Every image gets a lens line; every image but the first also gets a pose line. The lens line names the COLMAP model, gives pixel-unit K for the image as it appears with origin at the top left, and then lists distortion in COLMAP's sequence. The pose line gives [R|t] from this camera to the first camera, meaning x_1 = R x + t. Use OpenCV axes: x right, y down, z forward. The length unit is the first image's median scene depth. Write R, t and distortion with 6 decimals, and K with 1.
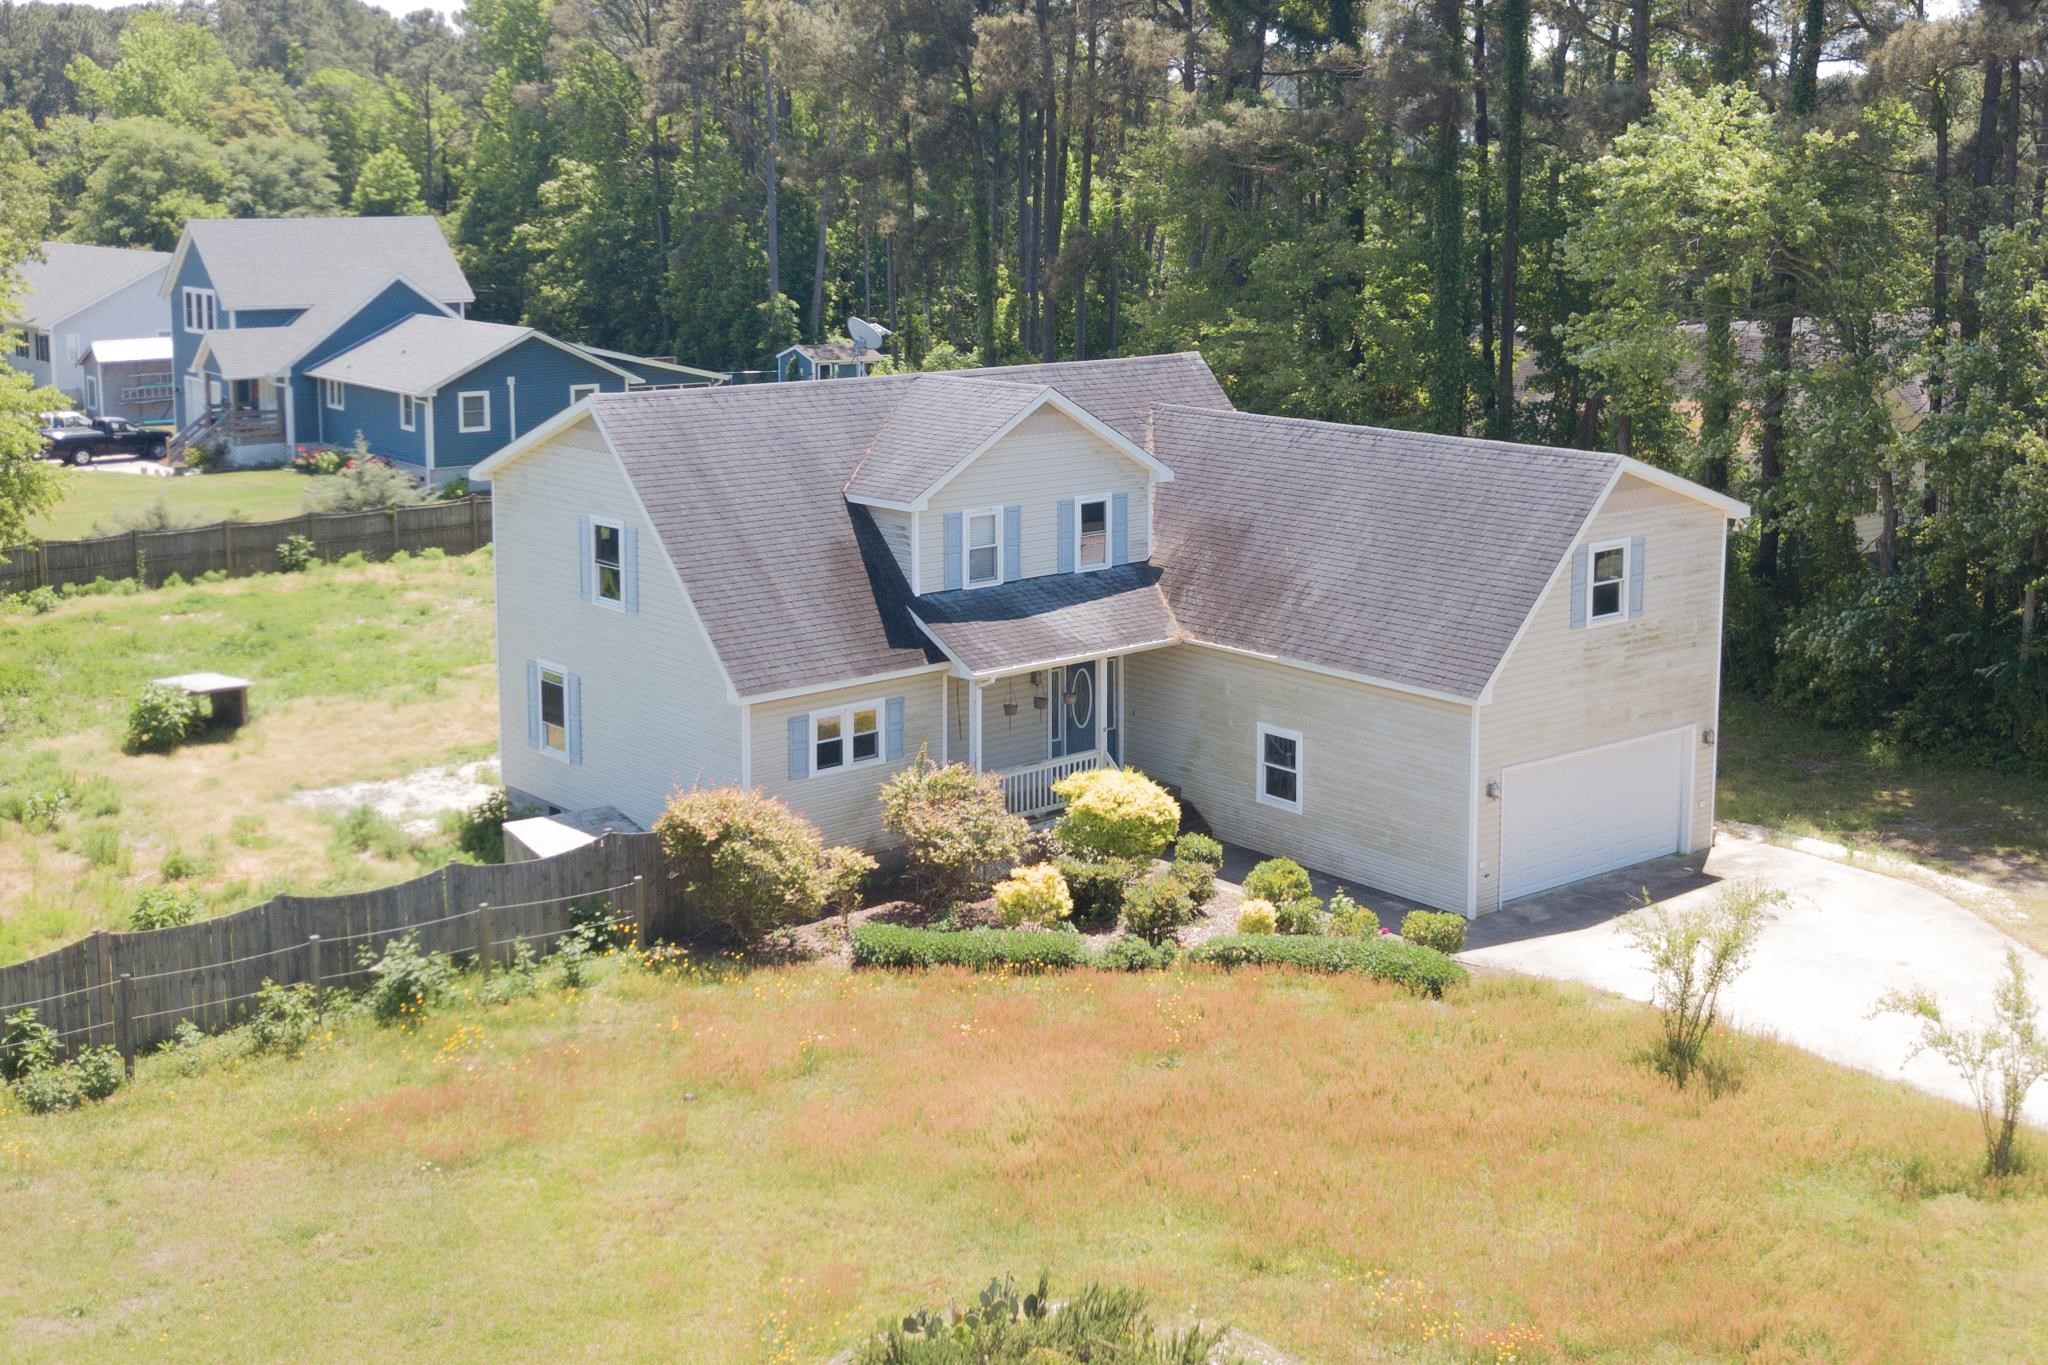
lens RADIAL K [[2146.7, 0, 1120.2], [0, 2146.7, 678.6], [0, 0, 1]] dist [-0.003529, -0.031859]
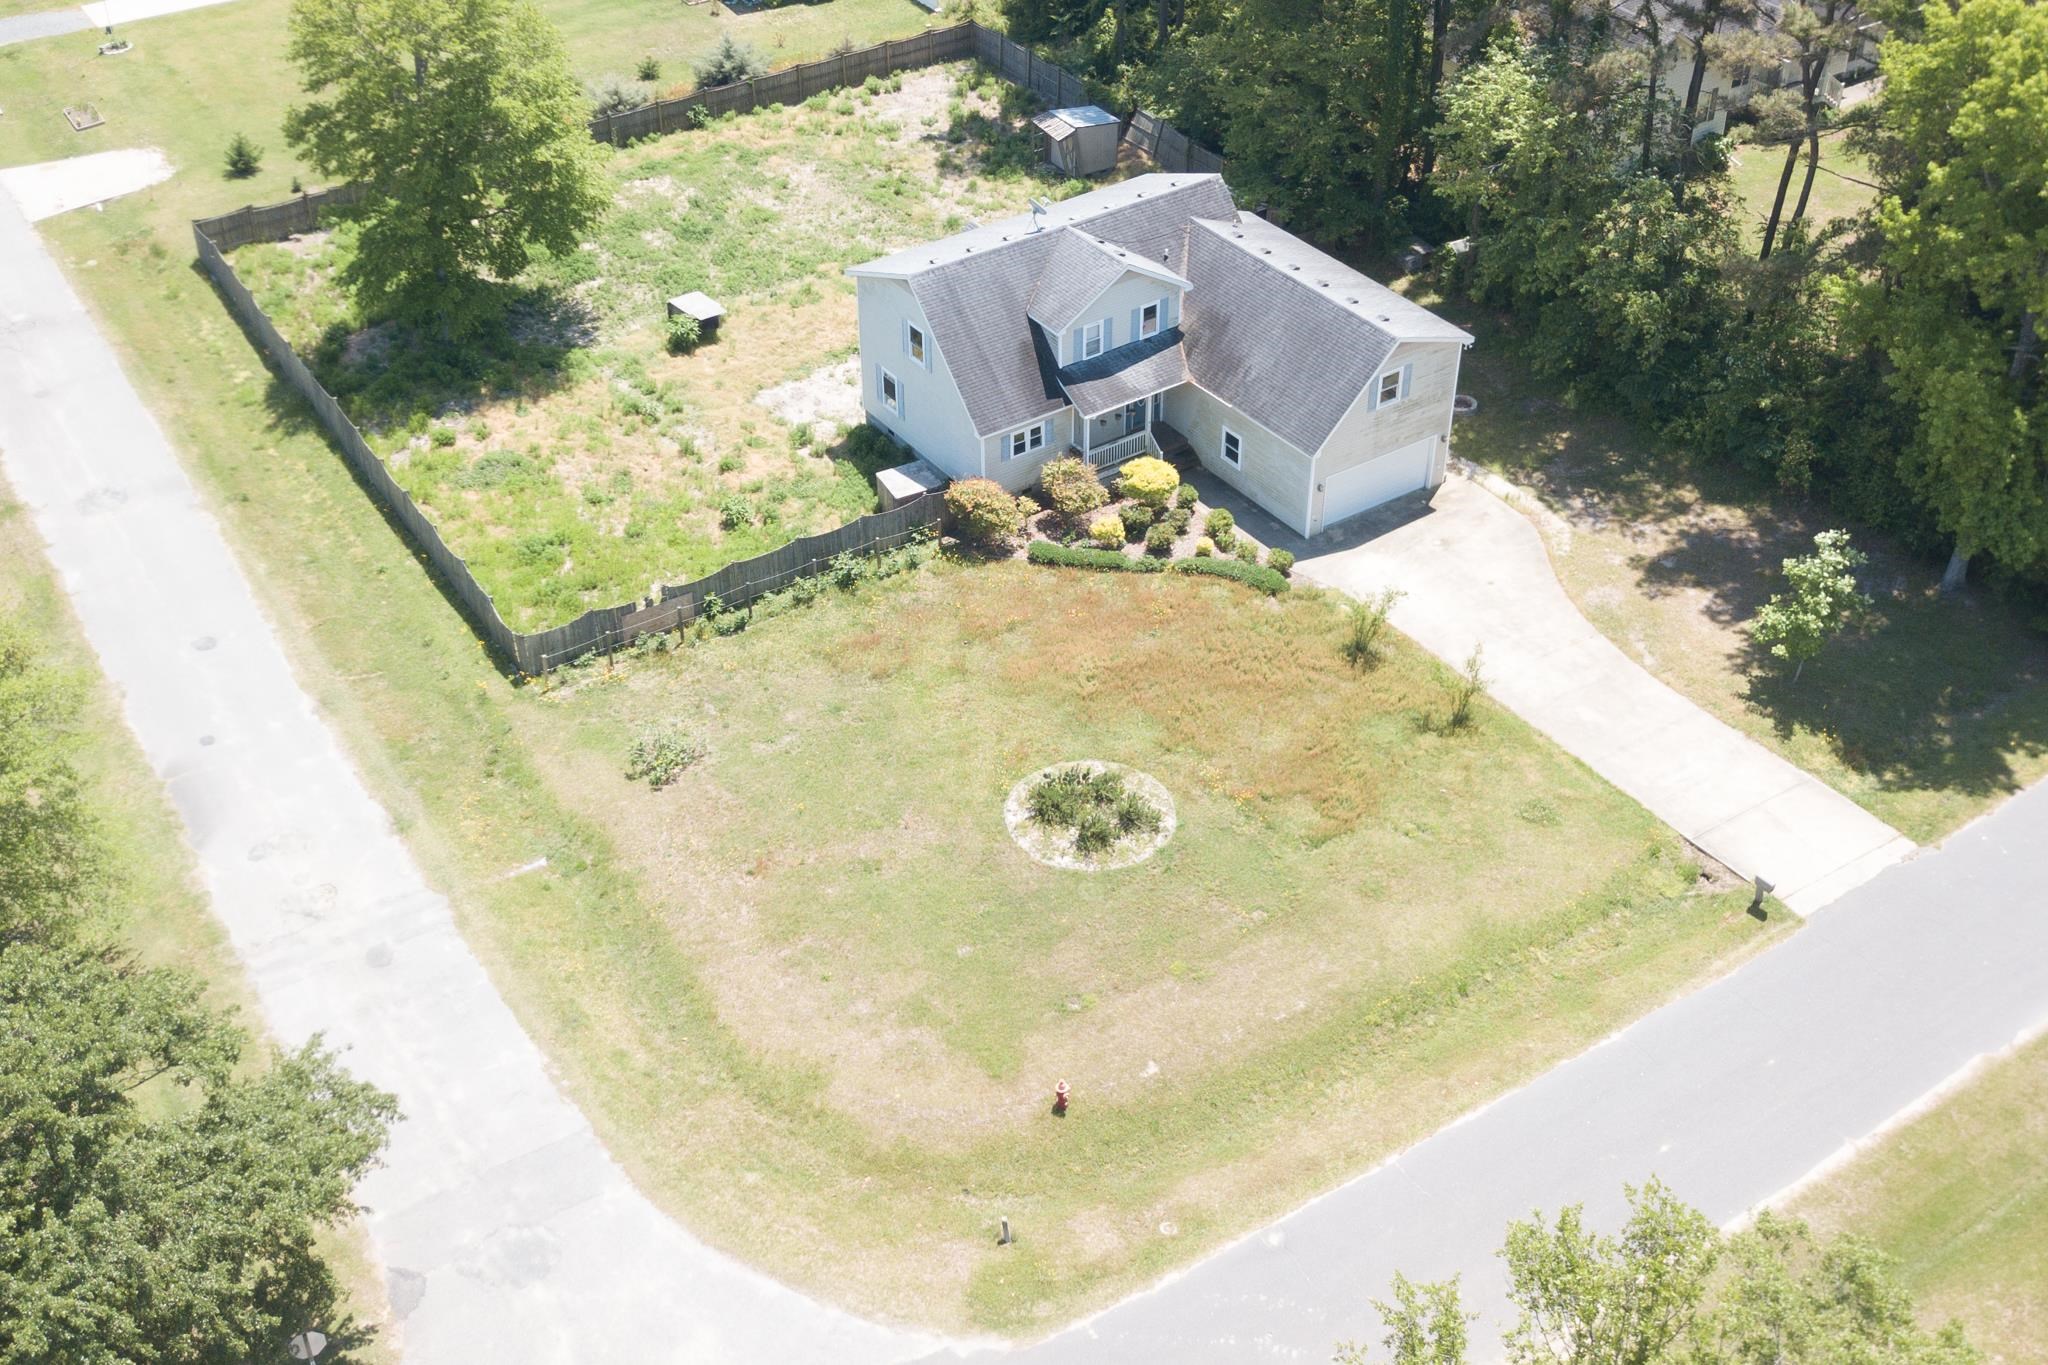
lens RADIAL K [[1942.4, 0, 1024.0], [0, 1942.4, 682.5], [0, 0, 1]] dist [0.054289, -0.008042]
pose [[0.991660, 0.070953, -0.107588, 0.099737], [-0.008454, 0.868818, 0.495060, -0.738779], [0.128601, -0.490022, 0.862172, -0.828283]]
